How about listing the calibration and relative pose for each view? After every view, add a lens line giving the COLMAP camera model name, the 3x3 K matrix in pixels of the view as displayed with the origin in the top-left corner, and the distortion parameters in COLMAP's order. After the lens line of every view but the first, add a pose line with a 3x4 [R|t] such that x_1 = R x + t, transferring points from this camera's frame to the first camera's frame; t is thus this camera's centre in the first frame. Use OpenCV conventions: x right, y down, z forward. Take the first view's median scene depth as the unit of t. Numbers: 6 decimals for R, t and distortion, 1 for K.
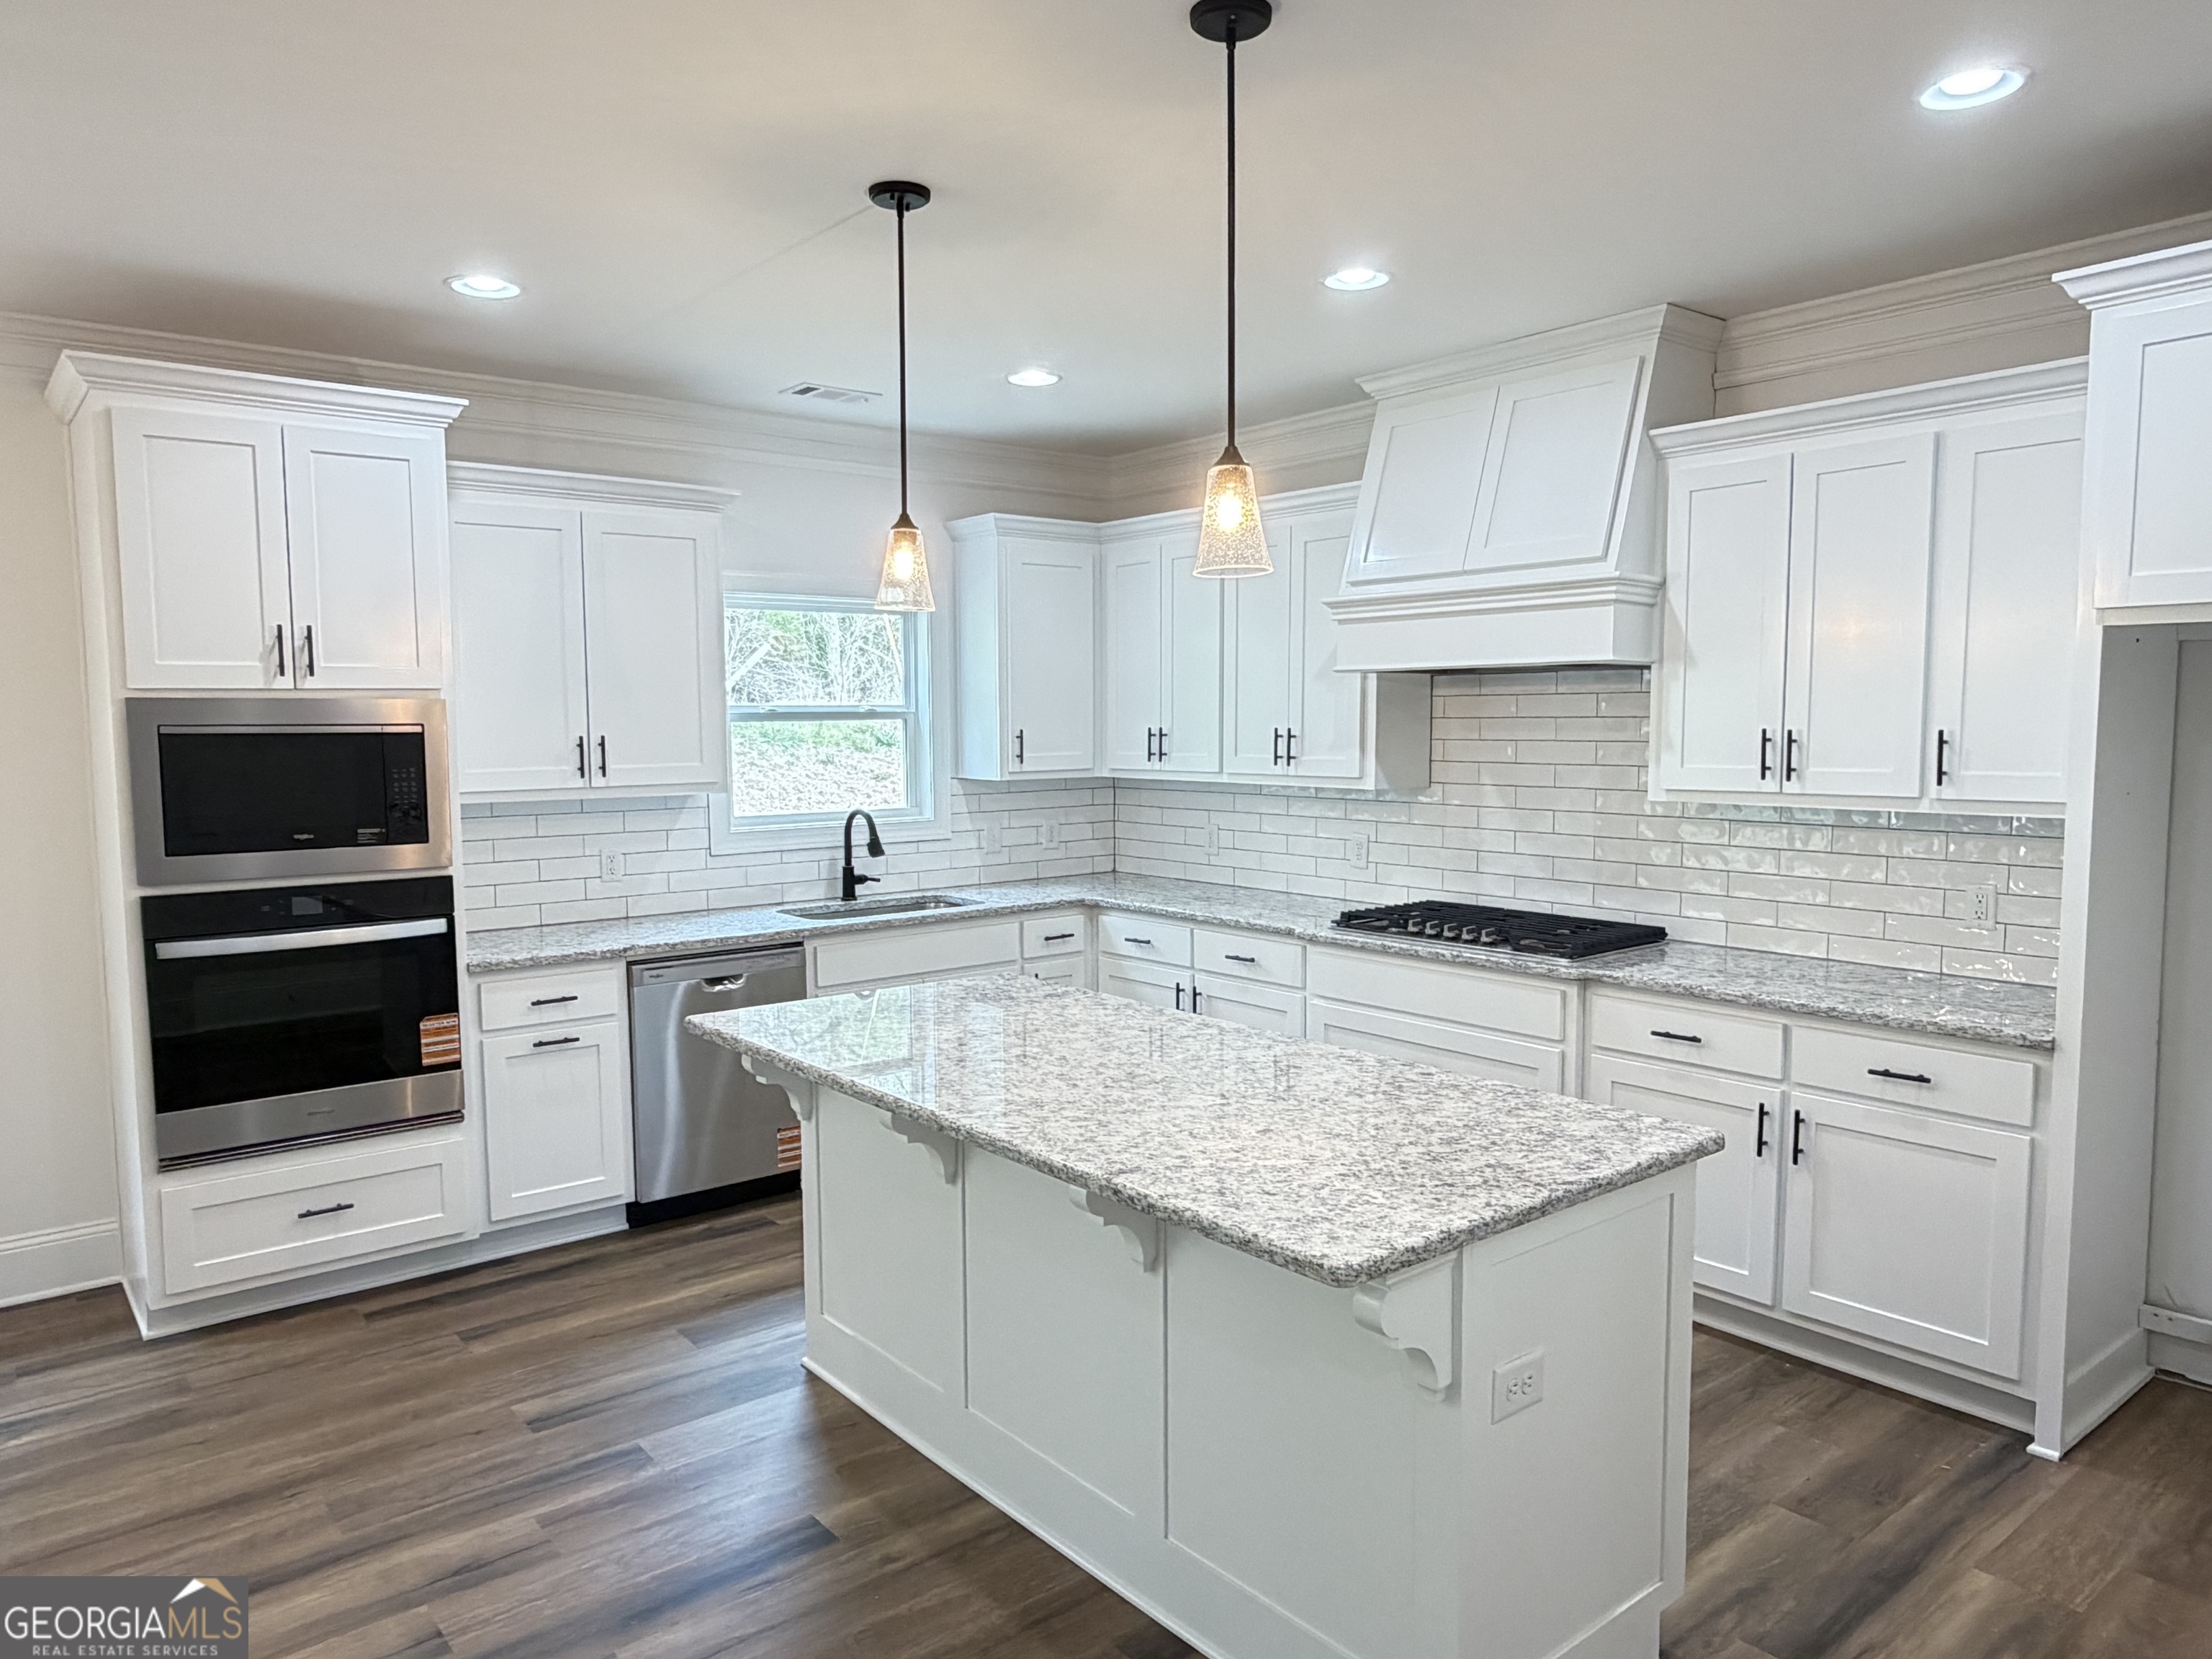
lens RADIAL K [[1467.2, 0, 1102.6], [0, 1467.2, 844.6], [0, 0, 1]] dist [0.003332, -0.000440]
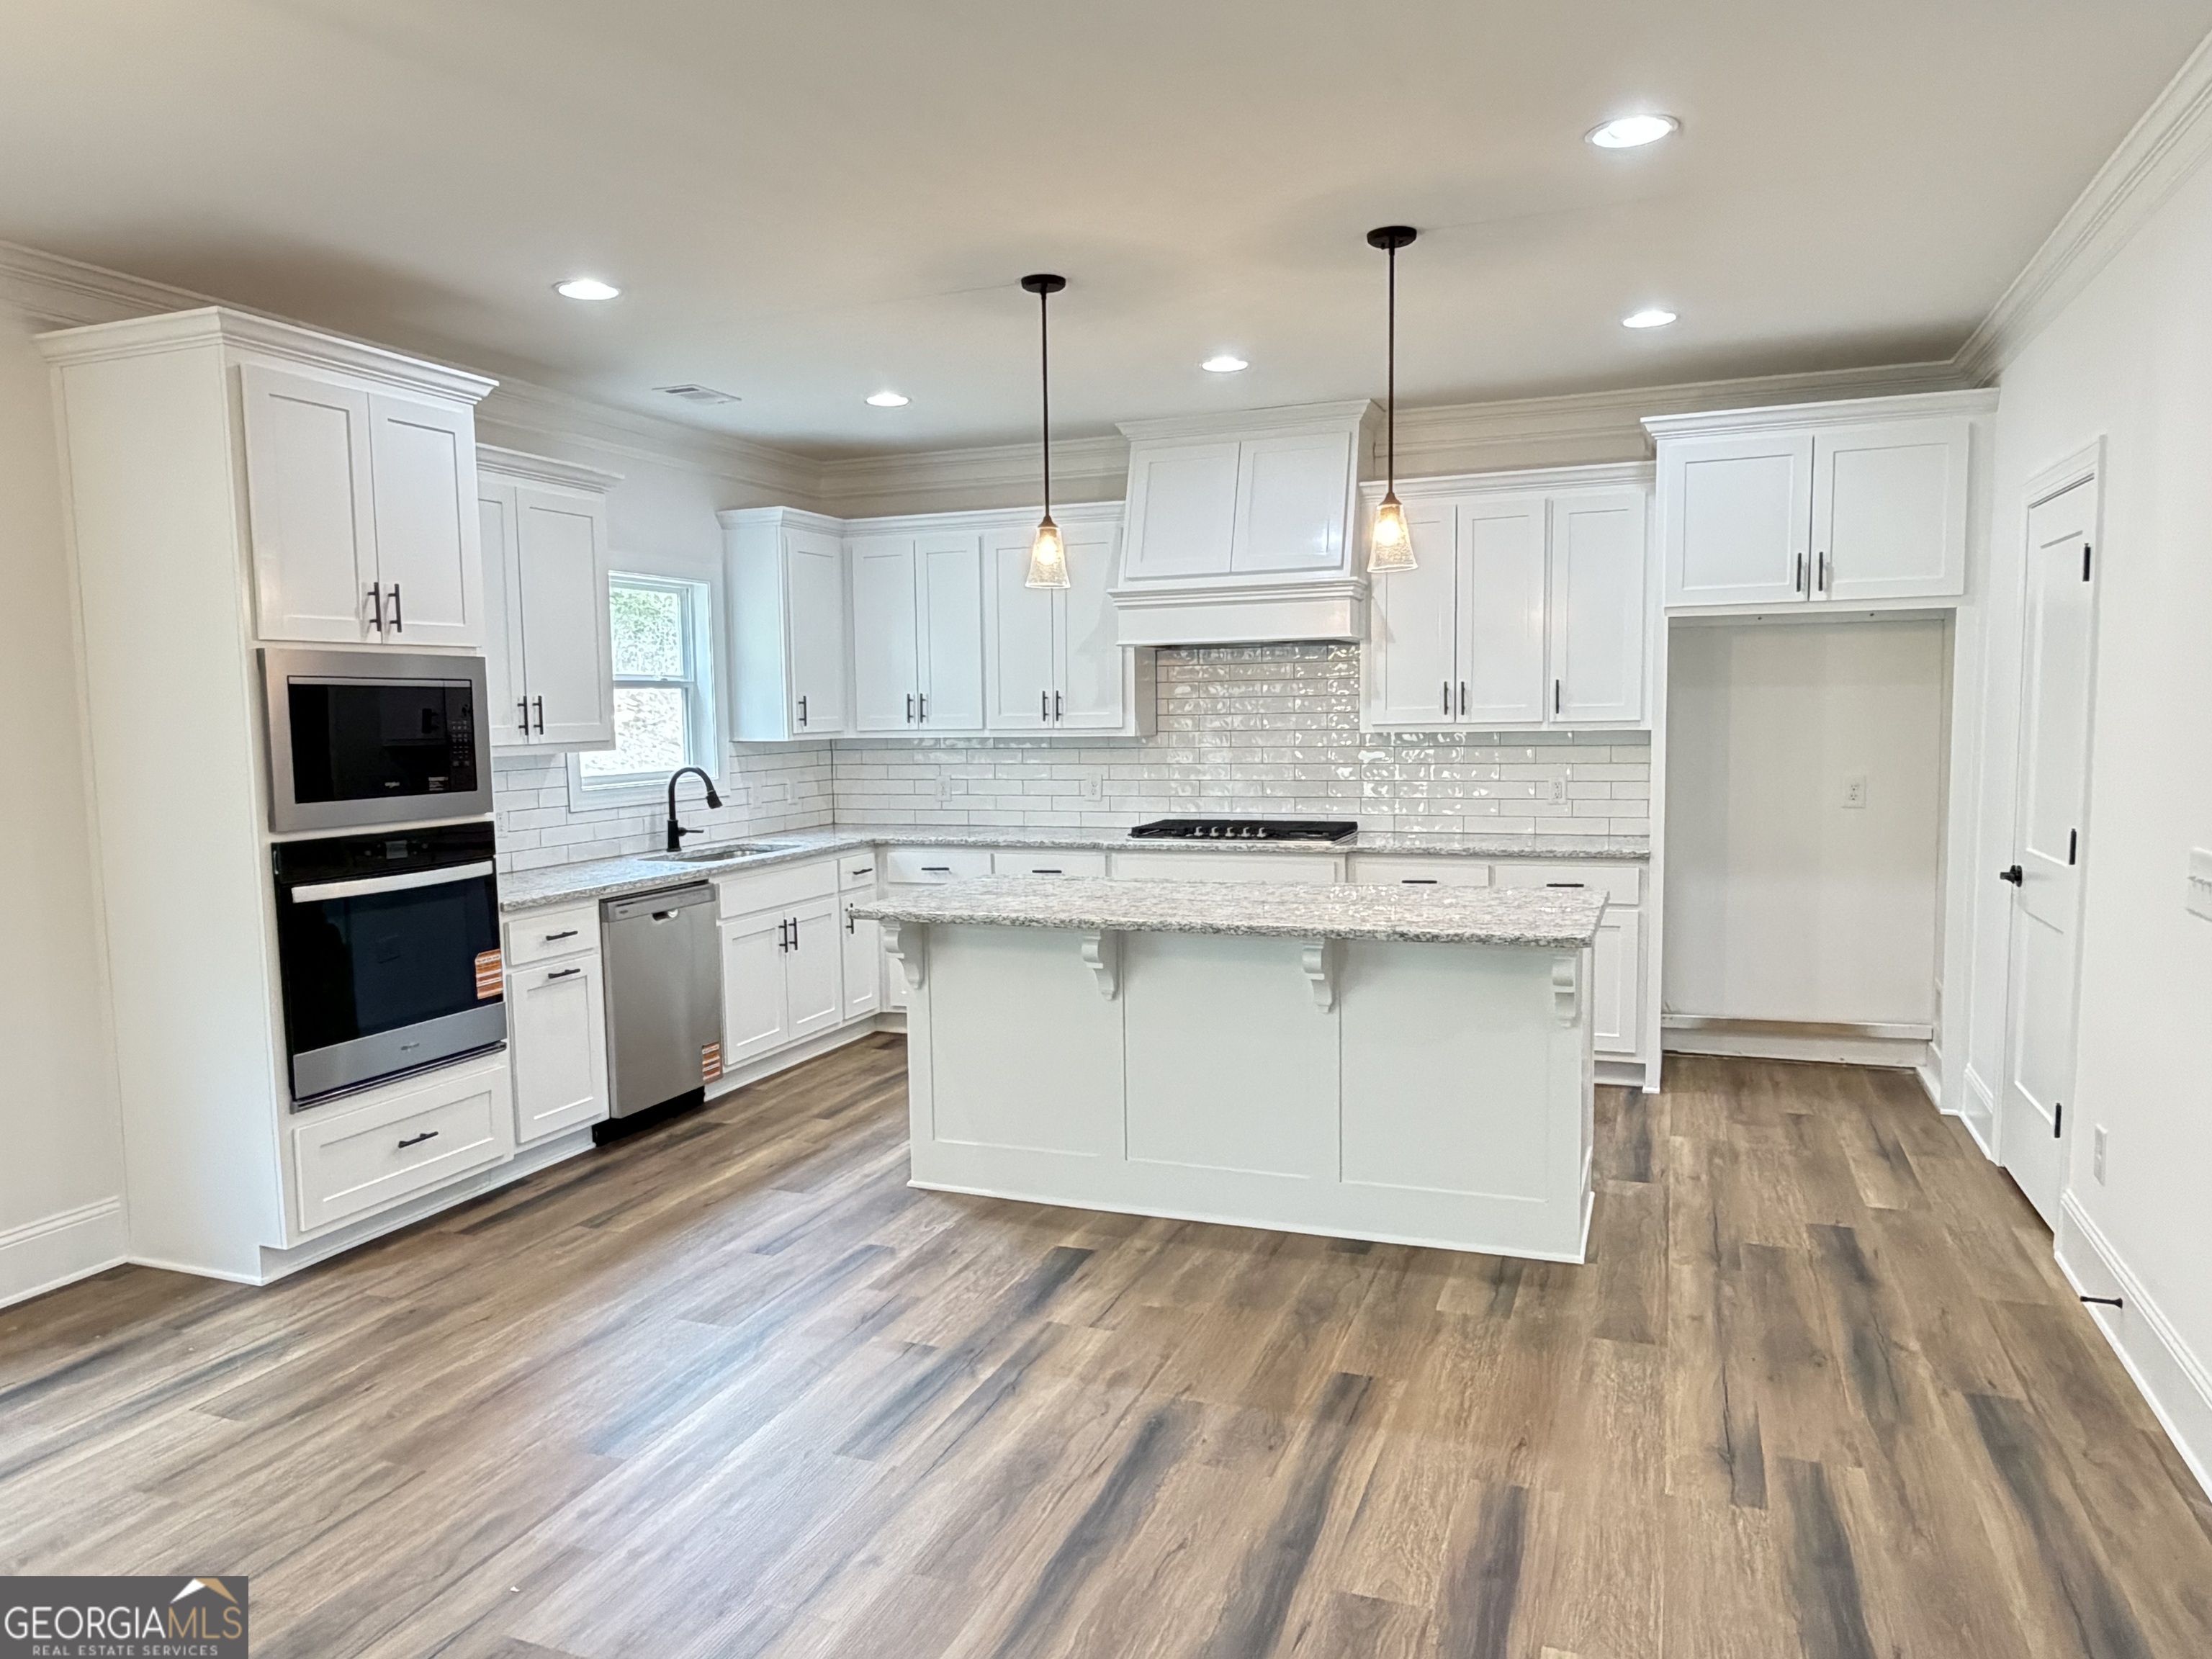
lens RADIAL K [[1467.2, 0, 1102.6], [0, 1467.2, 844.6], [0, 0, 1]] dist [0.003332, -0.000440]
pose [[0.870891, -0.053723, 0.488531, -0.577303], [0.054048, 0.998448, 0.013447, 0.047773], [-0.488495, 0.014693, 0.872443, -0.156880]]
